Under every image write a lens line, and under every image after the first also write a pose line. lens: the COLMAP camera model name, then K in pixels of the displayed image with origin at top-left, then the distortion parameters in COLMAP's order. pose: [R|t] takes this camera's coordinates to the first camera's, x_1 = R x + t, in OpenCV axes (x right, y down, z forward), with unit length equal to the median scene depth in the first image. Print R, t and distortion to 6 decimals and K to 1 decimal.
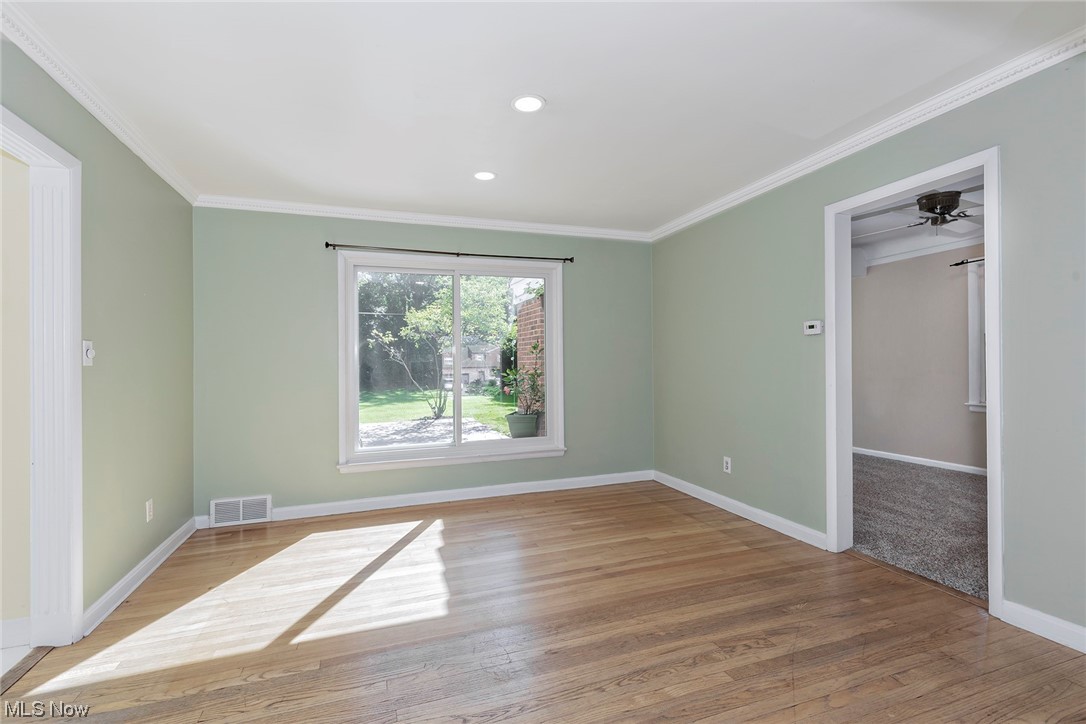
lens RADIAL K [[492.5, 0, 547.7], [0, 492.5, 361.5], [0, 0, 1]] dist [0.000953, 0.001598]
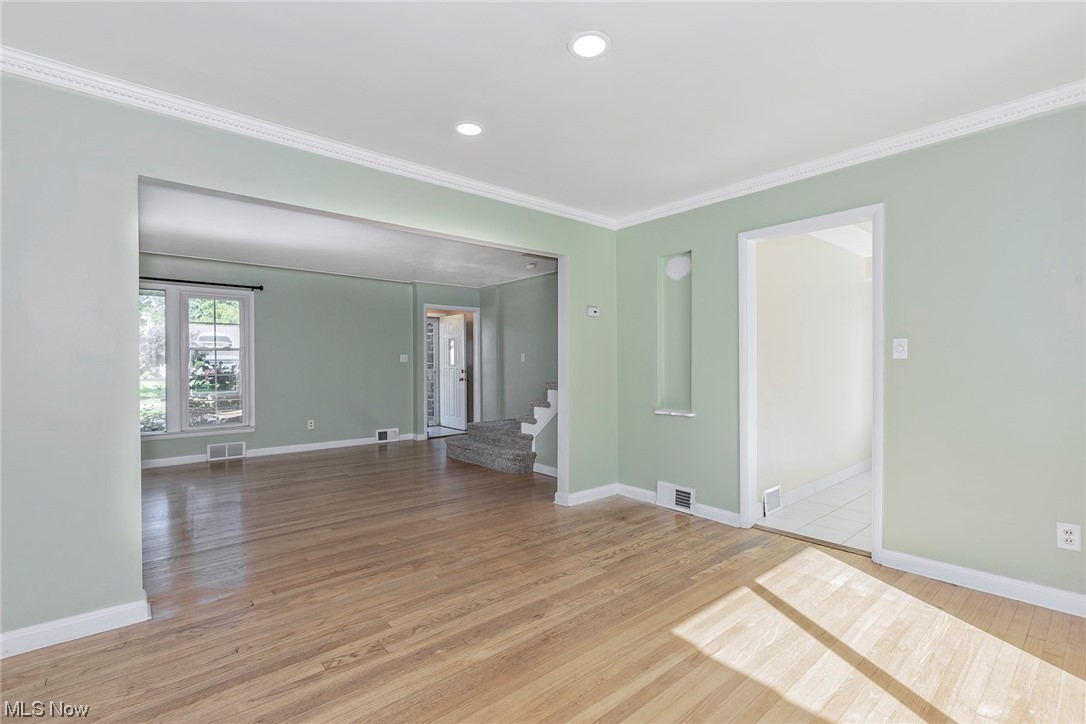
lens RADIAL K [[492.5, 0, 546.3], [0, 492.5, 362.9], [0, 0, 1]] dist [0.000953, 0.001598]
pose [[-0.935428, 0.018228, -0.353048, 0.306984], [0.019887, 0.999802, -0.001072, 0.001655], [0.352958, -0.008024, -0.935605, 1.653780]]
